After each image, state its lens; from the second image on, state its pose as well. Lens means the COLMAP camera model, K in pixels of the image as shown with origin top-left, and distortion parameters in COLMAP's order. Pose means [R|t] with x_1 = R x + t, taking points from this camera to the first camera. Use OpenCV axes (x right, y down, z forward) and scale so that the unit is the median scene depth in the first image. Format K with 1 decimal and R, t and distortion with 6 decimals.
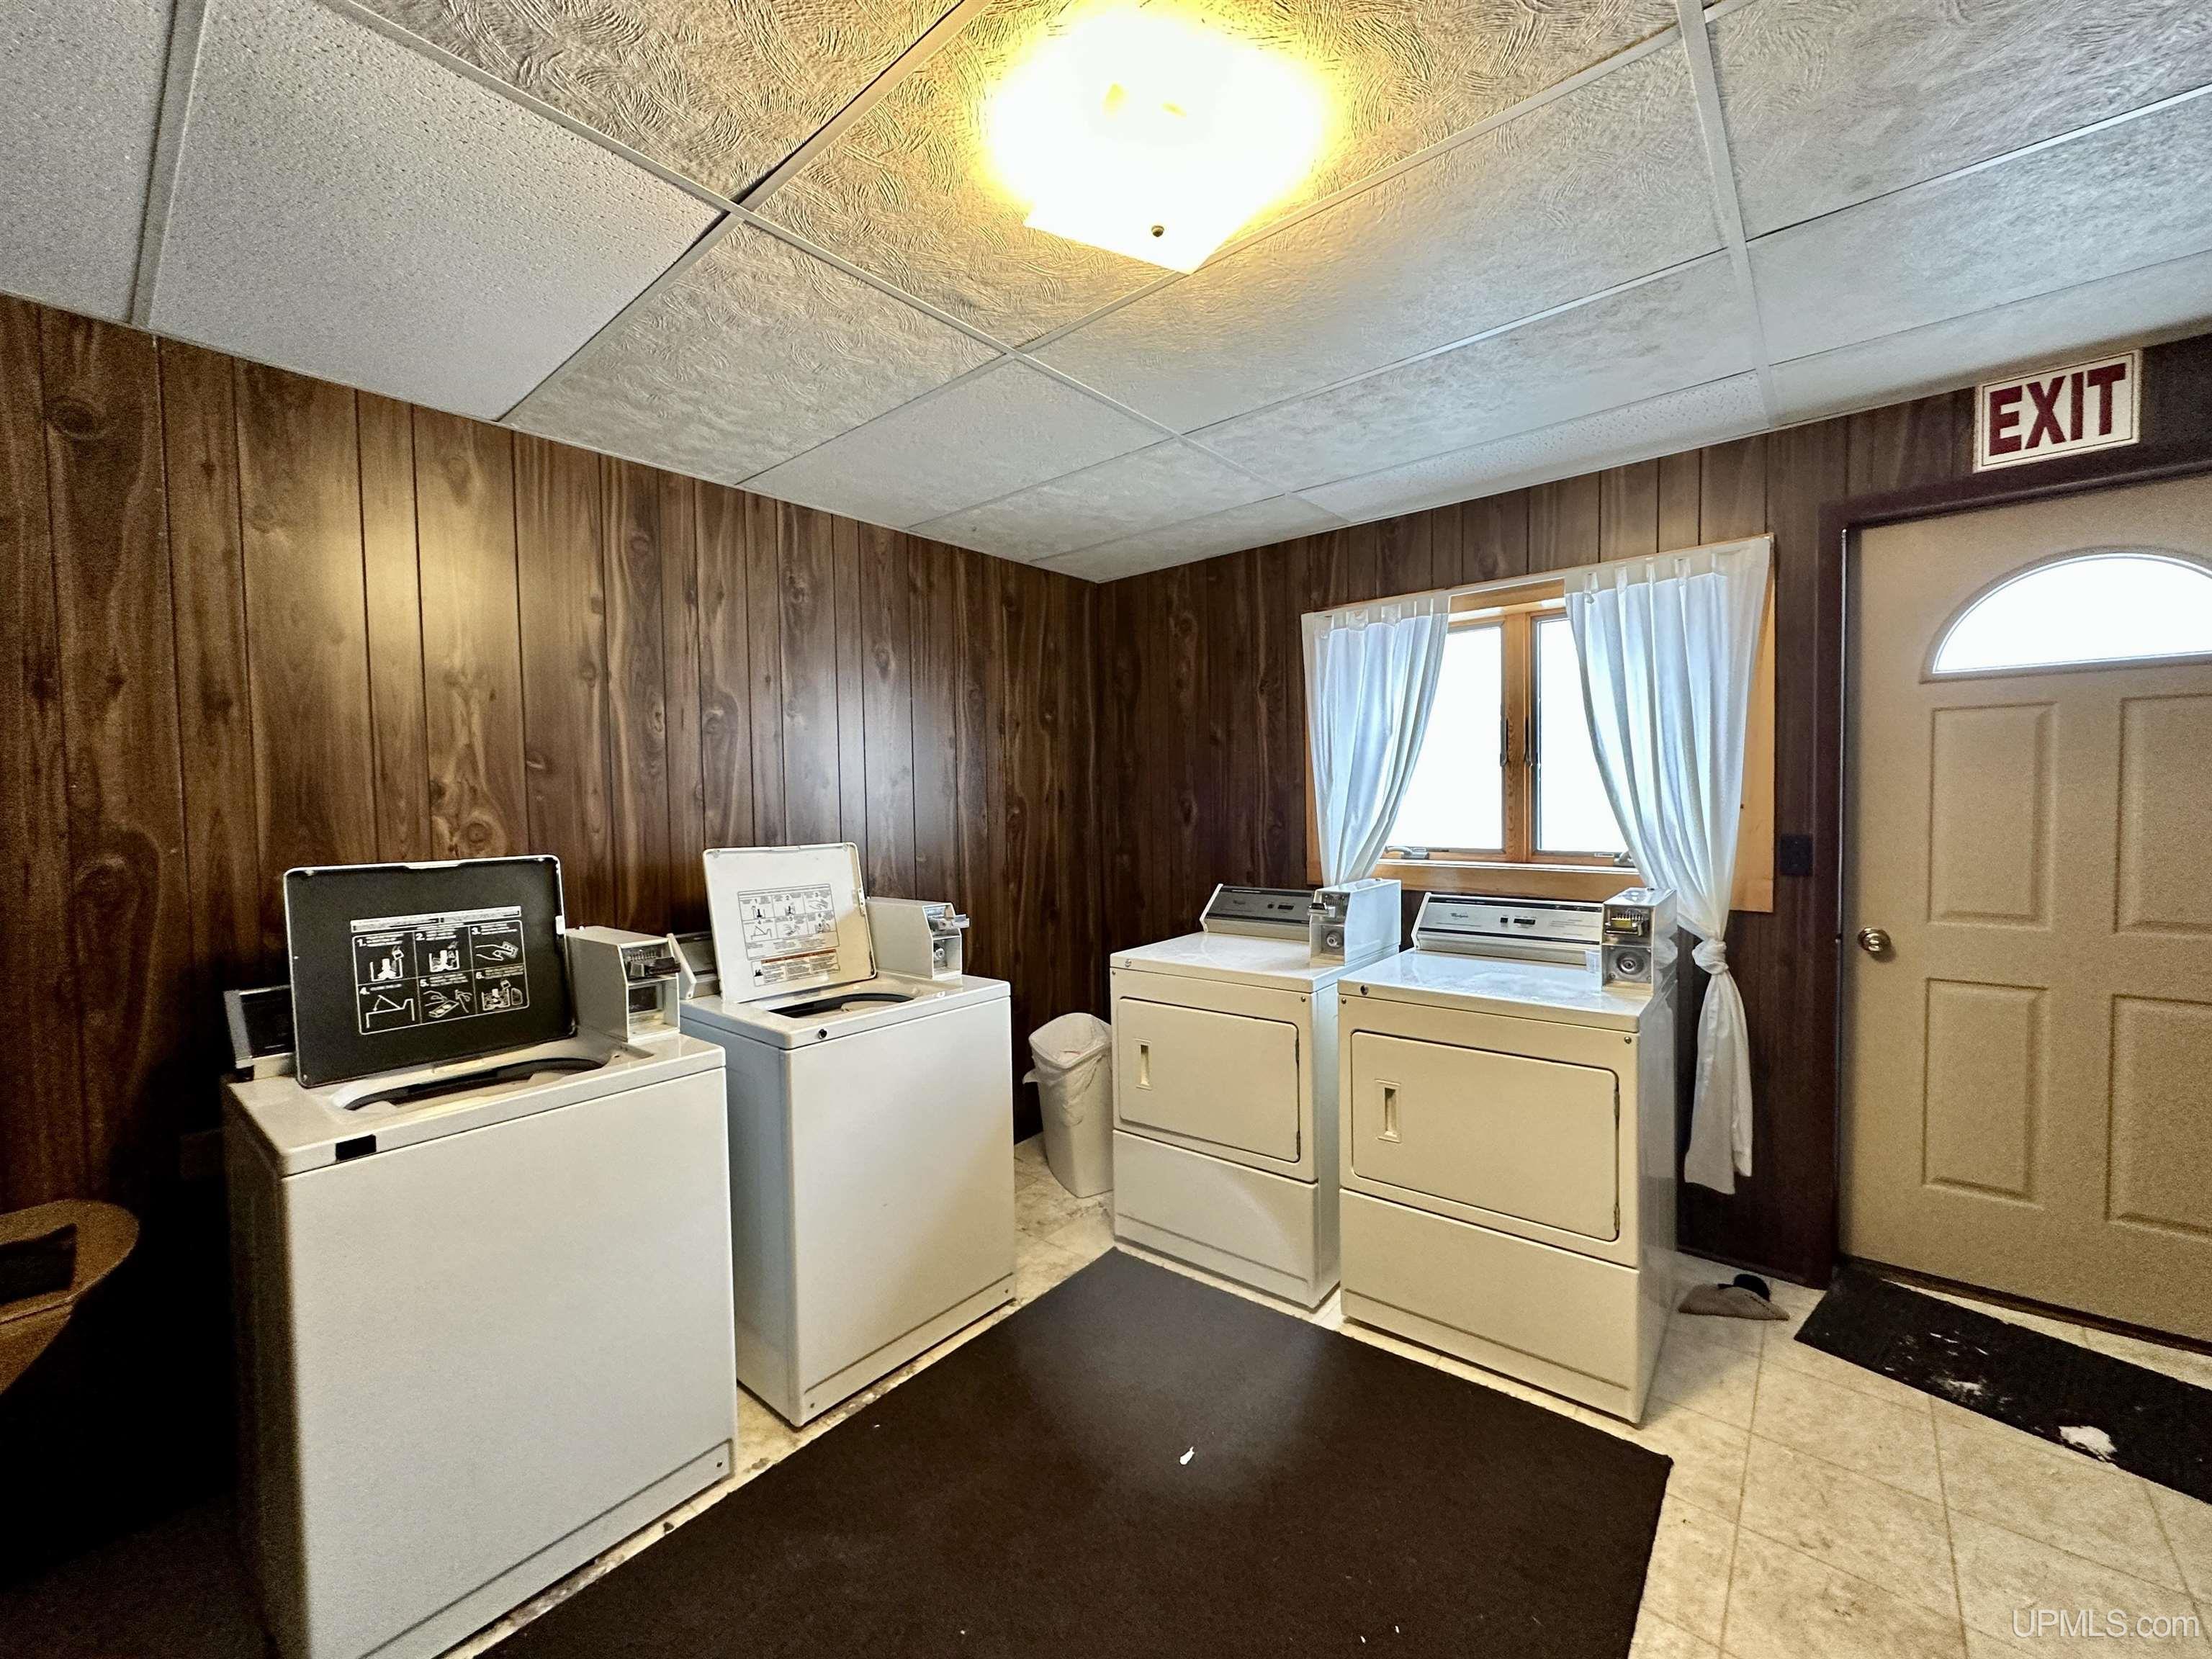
lens RADIAL K [[878.4, 0, 1117.9], [0, 878.4, 830.4], [0, 0, 1]] dist [-0.001774, 0.000010]
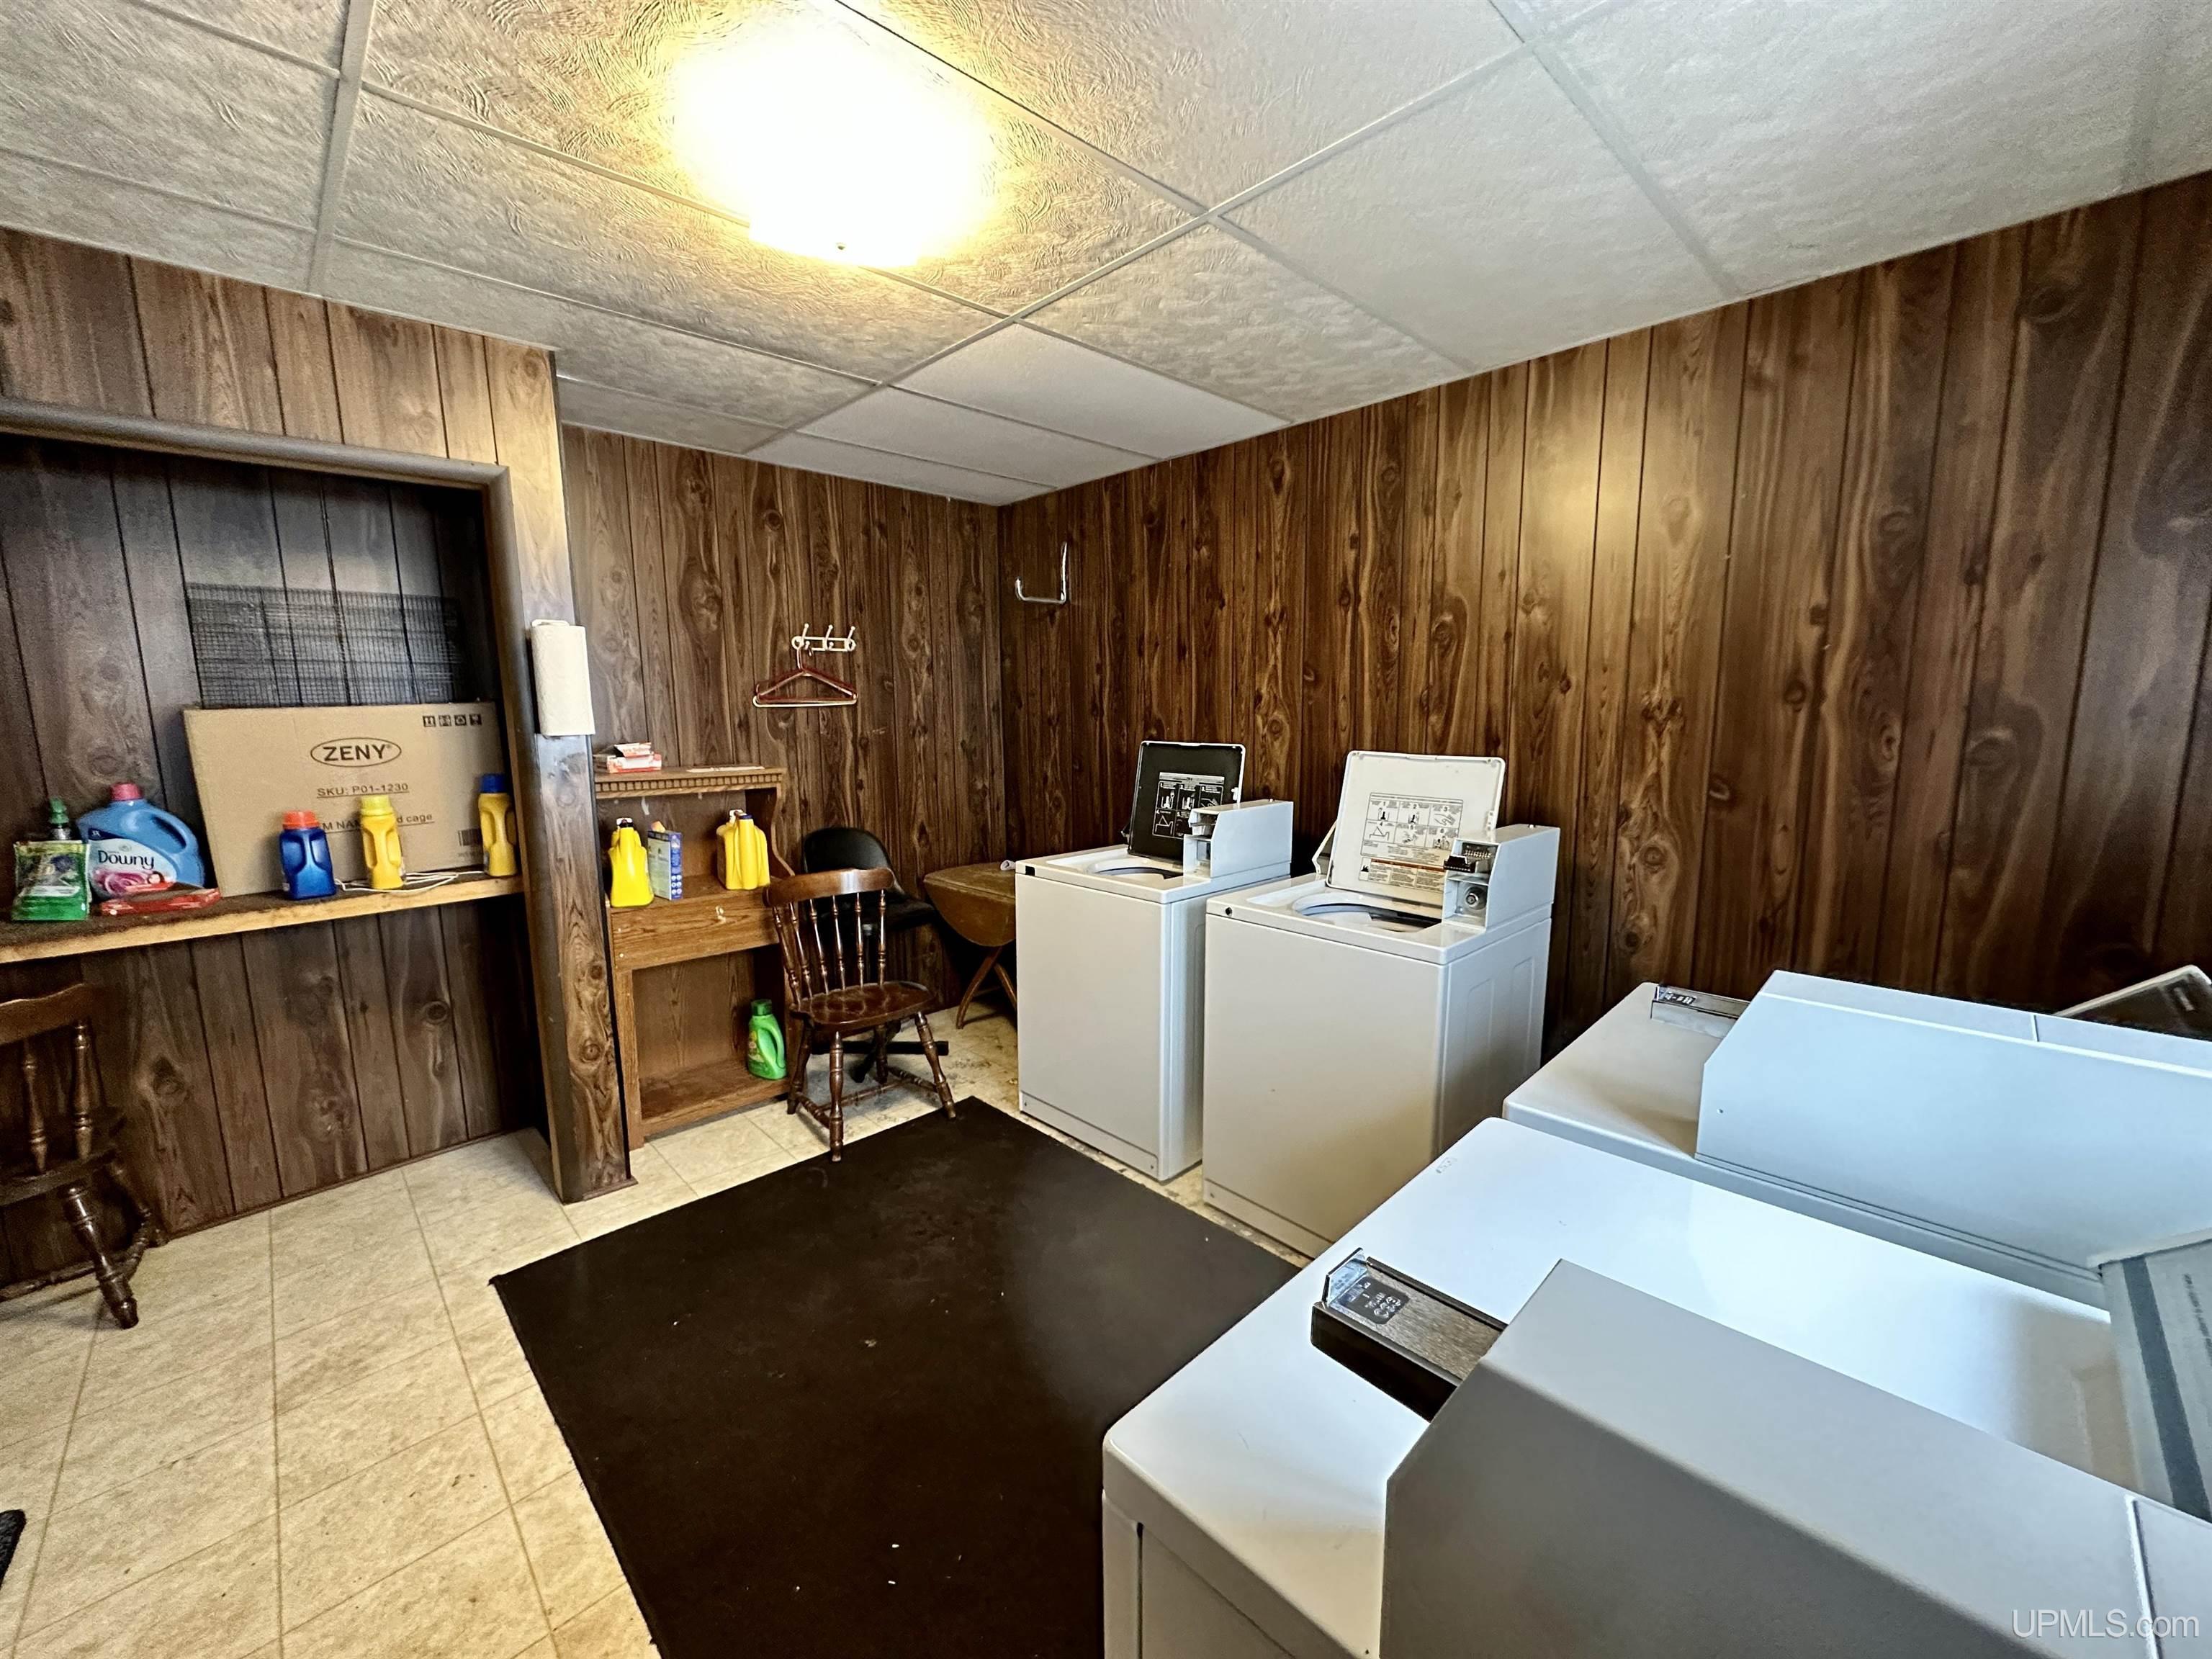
lens RADIAL K [[878.4, 0, 1119.9], [0, 878.4, 828.4], [0, 0, 1]] dist [-0.001774, 0.000010]
pose [[-0.105350, 0.163085, -0.980971, 0.662280], [-0.024291, 0.985744, 0.166487, -0.058642], [0.994139, 0.041368, -0.099886, 0.785399]]
